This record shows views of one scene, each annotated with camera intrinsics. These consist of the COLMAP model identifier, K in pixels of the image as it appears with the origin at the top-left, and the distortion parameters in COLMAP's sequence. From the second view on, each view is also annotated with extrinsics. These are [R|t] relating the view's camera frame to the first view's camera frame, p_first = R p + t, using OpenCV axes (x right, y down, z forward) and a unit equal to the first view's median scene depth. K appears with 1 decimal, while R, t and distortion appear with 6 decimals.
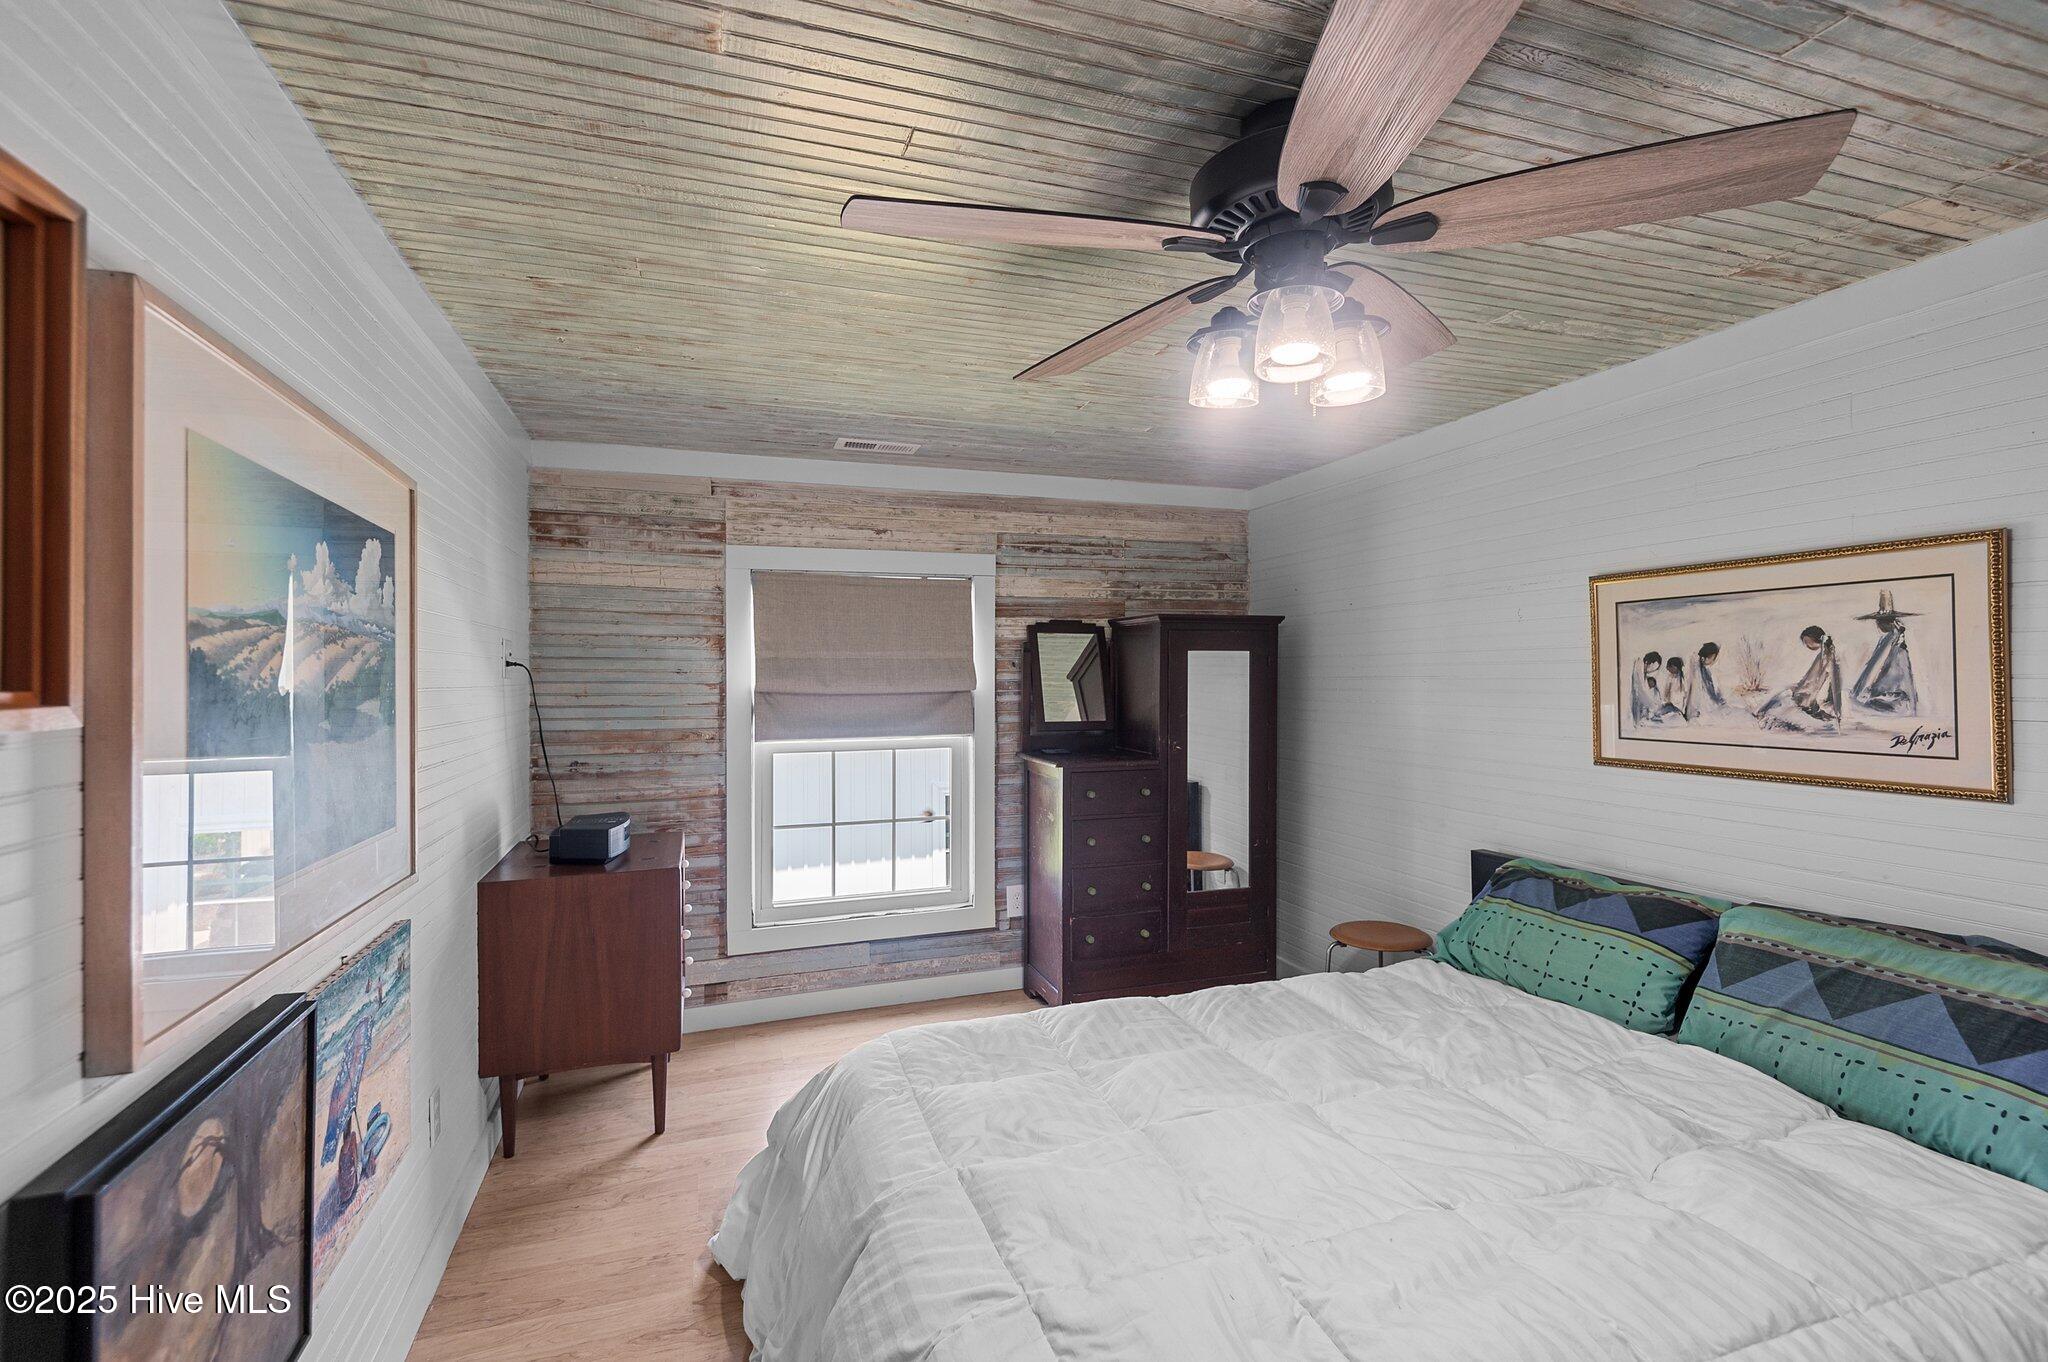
lens RADIAL K [[923.0, 0, 1025.6], [0, 923.0, 685.2], [0, 0, 1]] dist [0.039952, -0.031245]
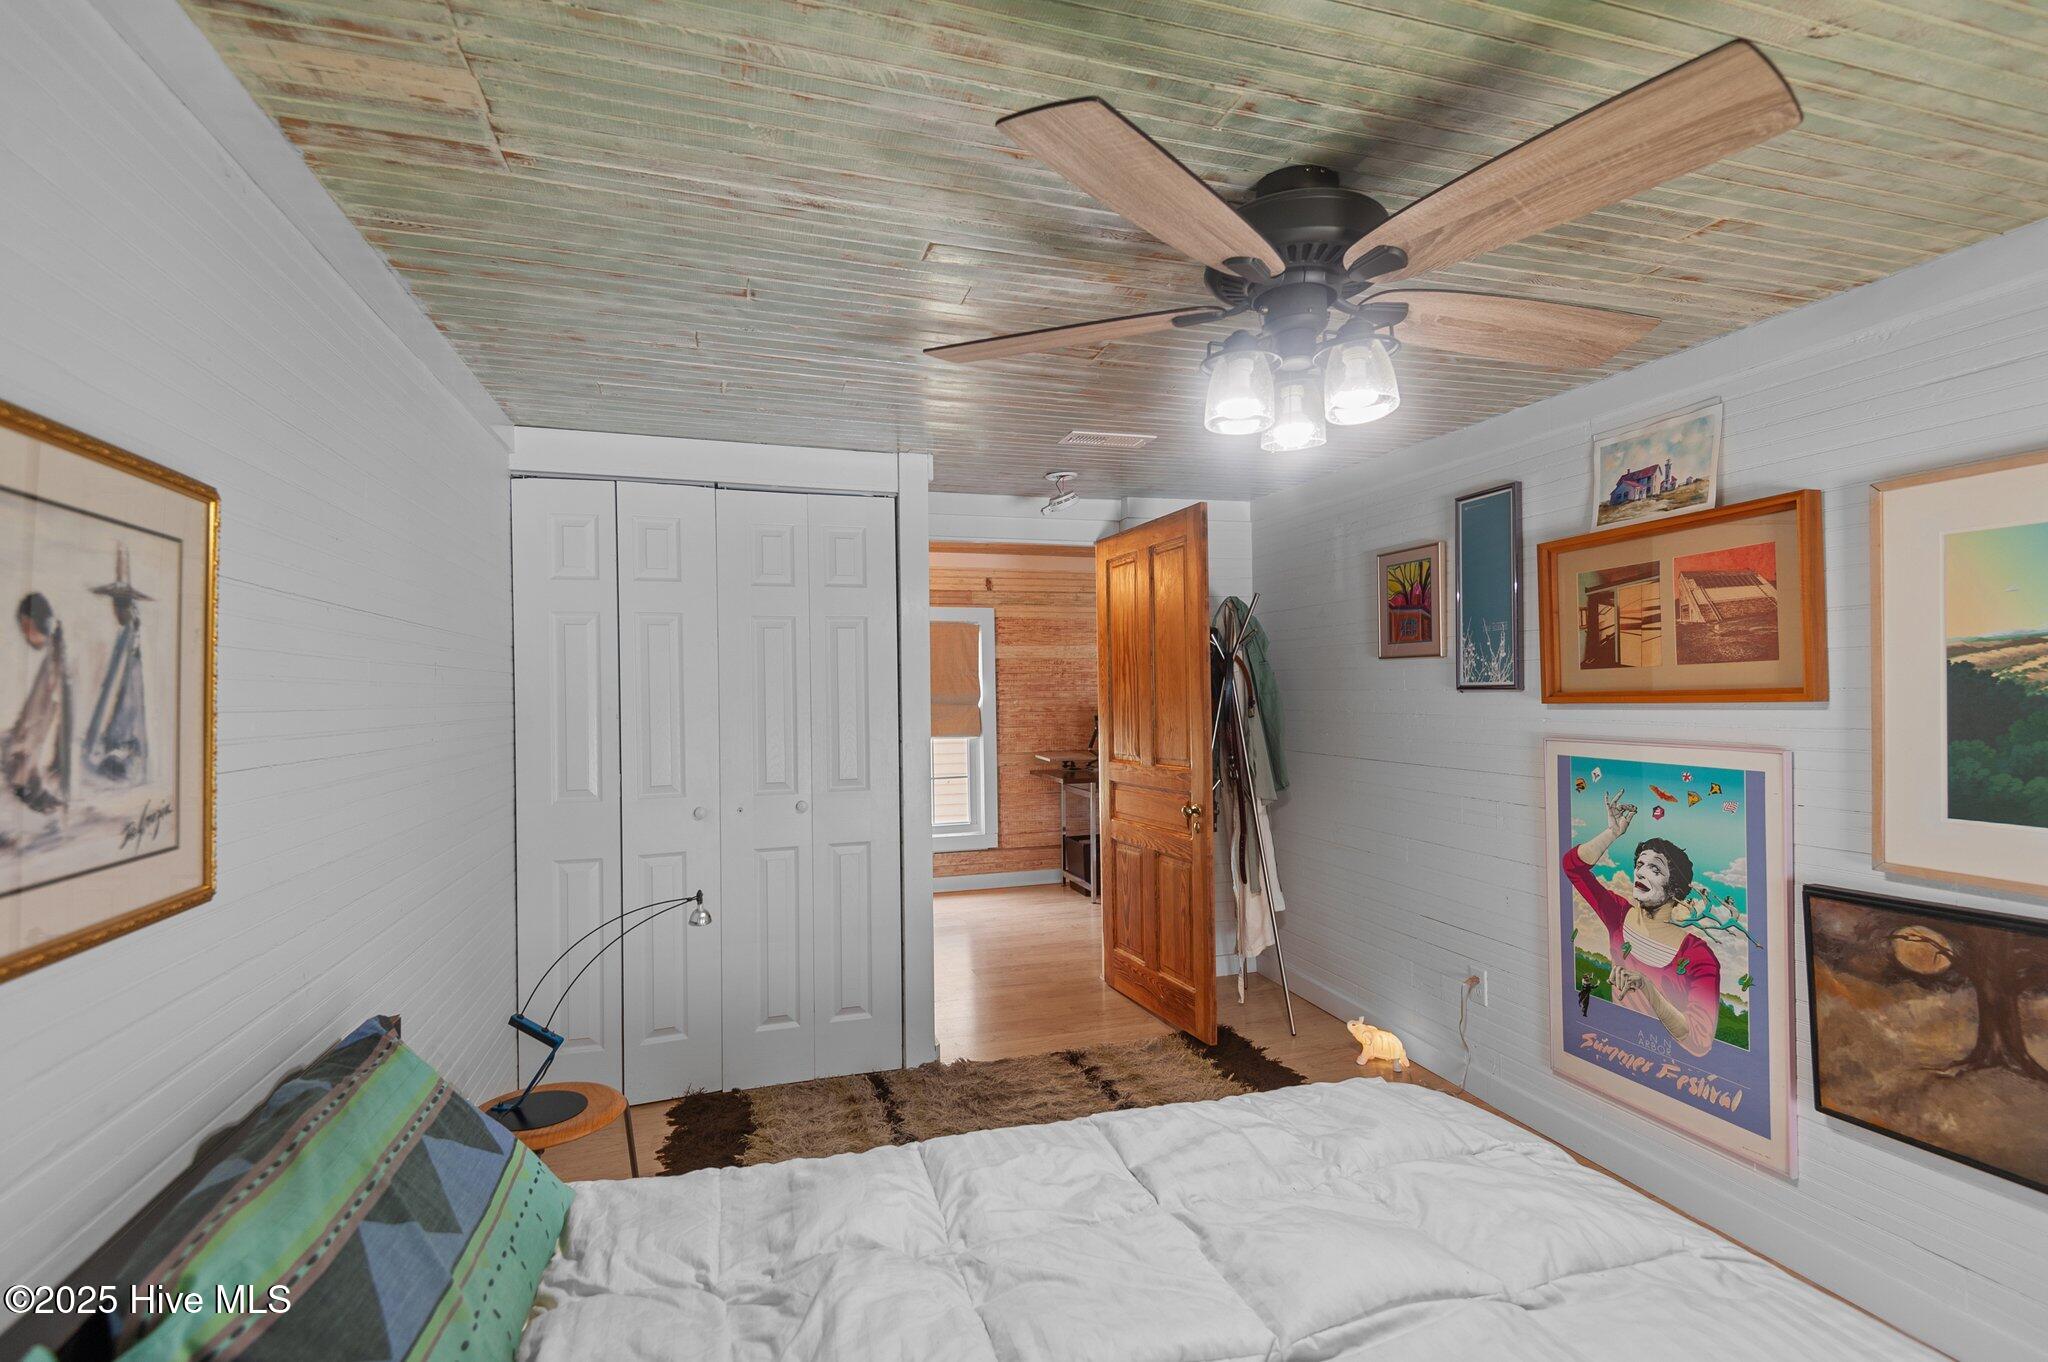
lens RADIAL K [[923.0, 0, 1025.6], [0, 923.0, 685.2], [0, 0, 1]] dist [0.039952, -0.031245]
pose [[-0.998932, 0.017796, 0.042651, 0.397715], [0.017734, 0.999841, -0.001835, -0.013645], [-0.042677, -0.001077, -0.999088, 1.479293]]
